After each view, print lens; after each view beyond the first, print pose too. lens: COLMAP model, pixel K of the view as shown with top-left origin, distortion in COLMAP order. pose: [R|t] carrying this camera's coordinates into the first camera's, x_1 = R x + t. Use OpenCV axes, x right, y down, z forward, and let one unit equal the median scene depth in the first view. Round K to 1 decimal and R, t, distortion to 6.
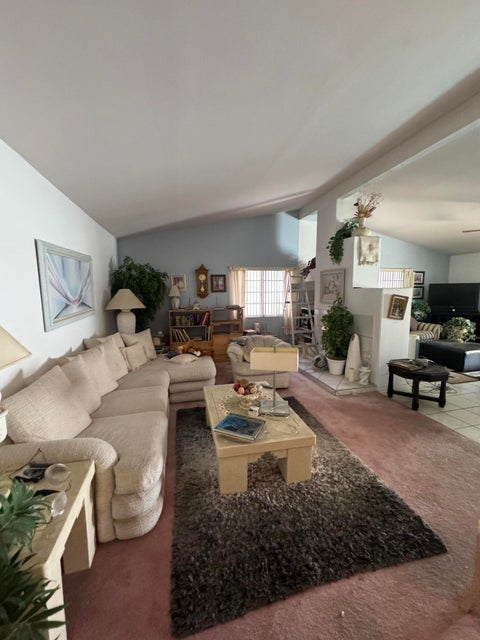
lens RADIAL K [[256.0, 0, 239.5], [0, 256.0, 319.0], [0, 0, 1]] dist [-0.001135, 0.000091]
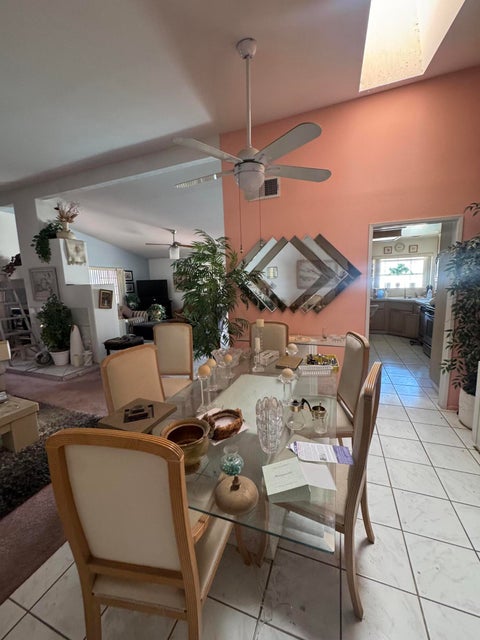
lens RADIAL K [[256.0, 0, 239.5], [0, 256.0, 319.0], [0, 0, 1]] dist [-0.001135, 0.000091]
pose [[0.574009, -0.131268, 0.808259, -0.039671], [0.122123, 0.989751, 0.074014, 0.032745], [-0.809691, 0.056222, 0.584157, -0.236644]]
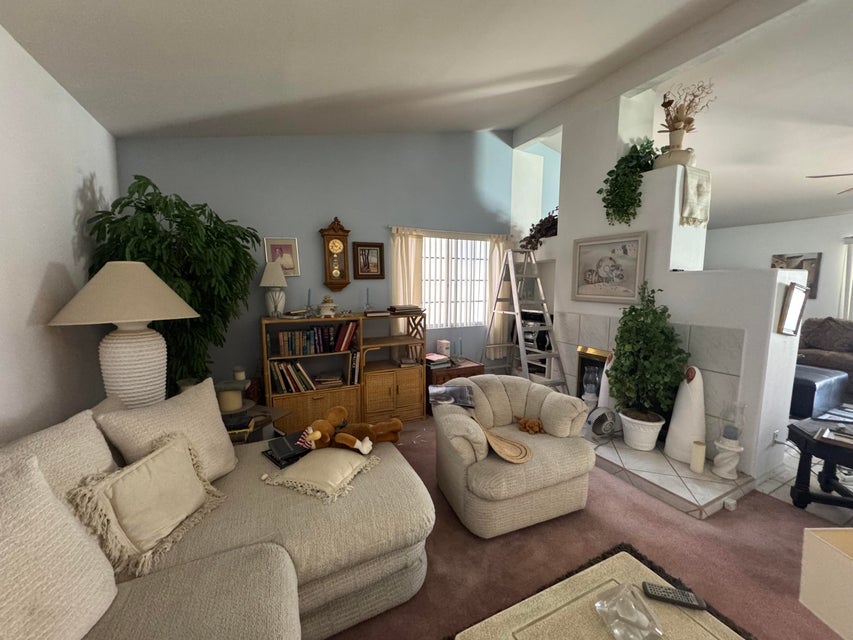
lens RADIAL K [[341.2, 0, 423.3], [0, 341.2, 321.6], [0, 0, 1]] dist [-0.001135, 0.000091]
pose [[0.975572, -0.015971, 0.219099, -0.153833], [0.015639, 0.999872, 0.003250, -0.030906], [-0.219123, 0.000256, 0.975697, 0.435230]]
